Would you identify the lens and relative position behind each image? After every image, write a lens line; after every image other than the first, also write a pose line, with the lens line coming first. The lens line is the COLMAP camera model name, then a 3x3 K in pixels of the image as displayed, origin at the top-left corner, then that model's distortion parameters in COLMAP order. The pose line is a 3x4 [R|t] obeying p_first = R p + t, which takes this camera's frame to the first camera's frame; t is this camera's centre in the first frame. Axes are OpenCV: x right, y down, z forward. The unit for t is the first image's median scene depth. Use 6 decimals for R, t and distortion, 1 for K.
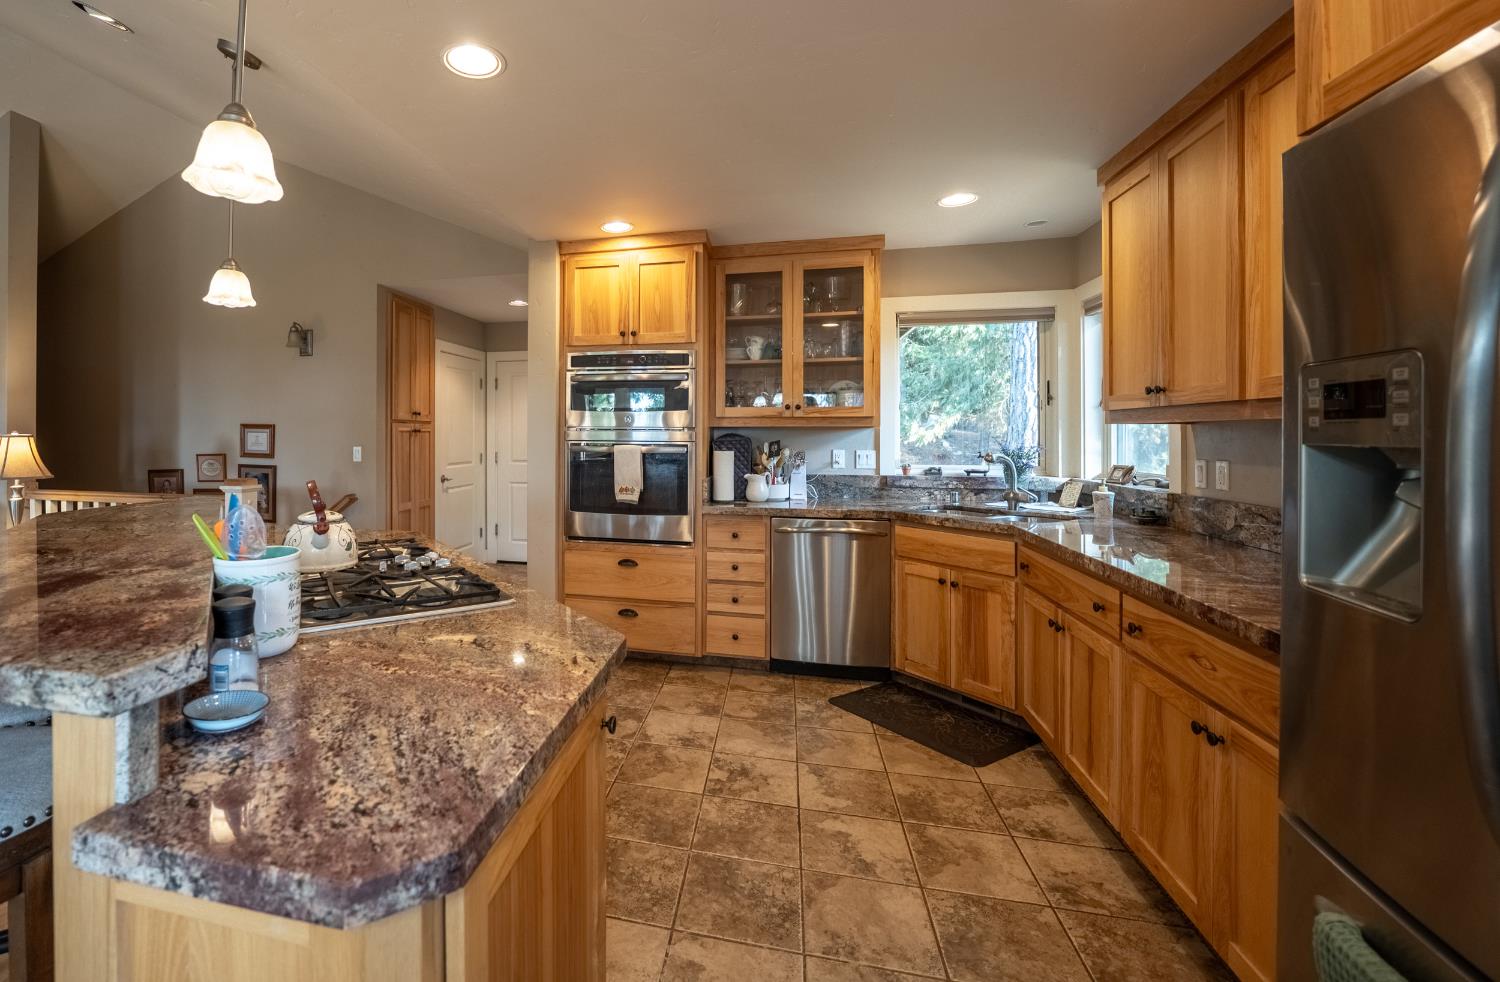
lens RADIAL K [[656.2, 0, 615.8], [0, 656.2, 436.0], [0, 0, 1]] dist [-0.017114, -0.000381]
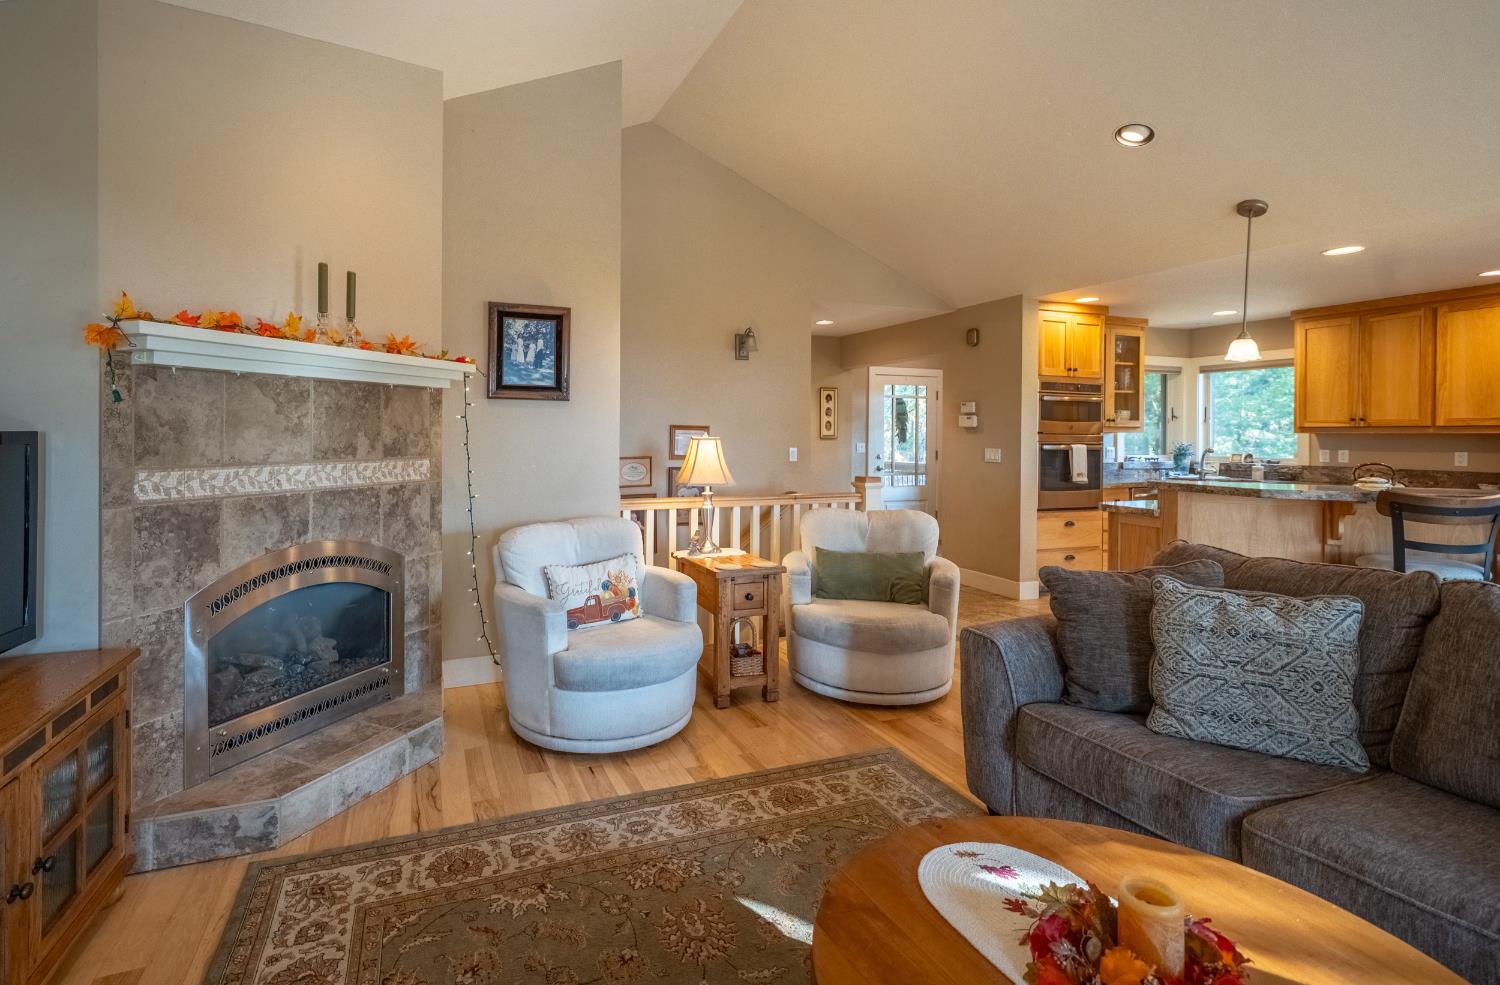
lens RADIAL K [[701.8, 0, 678.1], [0, 701.8, 435.3], [0, 0, 1]] dist [0.012869, 0.000046]
pose [[0.810545, 0.001691, 0.585673, -1.679069], [-0.002392, 0.999997, 0.000423, -0.005571], [-0.585671, -0.001744, 0.810547, 0.232834]]
